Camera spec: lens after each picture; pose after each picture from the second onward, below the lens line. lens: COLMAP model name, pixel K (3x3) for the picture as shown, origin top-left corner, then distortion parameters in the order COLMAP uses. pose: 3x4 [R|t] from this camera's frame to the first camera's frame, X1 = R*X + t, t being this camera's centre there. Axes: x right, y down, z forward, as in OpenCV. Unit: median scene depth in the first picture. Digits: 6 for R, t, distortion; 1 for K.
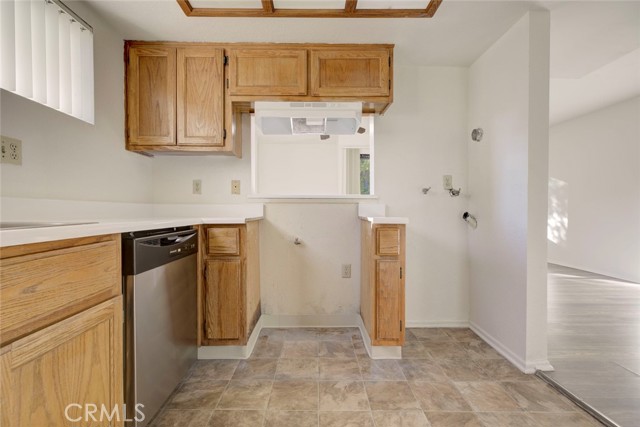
lens RADIAL K [[289.3, 0, 320.1], [0, 289.3, 214.6], [0, 0, 1]] dist [0.026056, -0.003661]
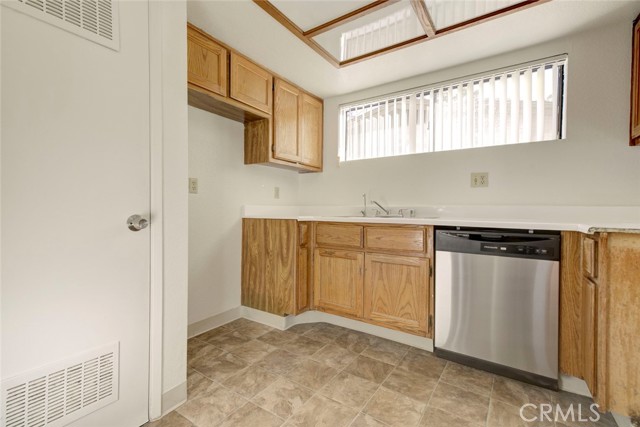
lens RADIAL K [[289.3, 0, 317.4], [0, 289.3, 212.4], [0, 0, 1]] dist [0.026056, -0.003661]
pose [[-0.572807, 0.000846, -0.819690, 0.790565], [-0.020652, 0.999667, 0.015464, -0.022030], [0.819430, 0.025786, -0.572599, 0.947468]]
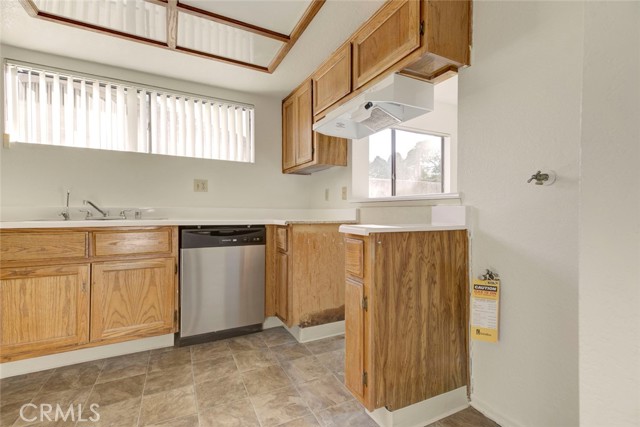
lens RADIAL K [[289.3, 0, 318.2], [0, 289.3, 212.2], [0, 0, 1]] dist [0.026056, -0.003661]
pose [[0.447794, -0.000365, -0.894137, 0.961636], [-0.014076, 0.999873, -0.007458, -0.019289], [0.894026, 0.015926, 0.447732, 0.638358]]
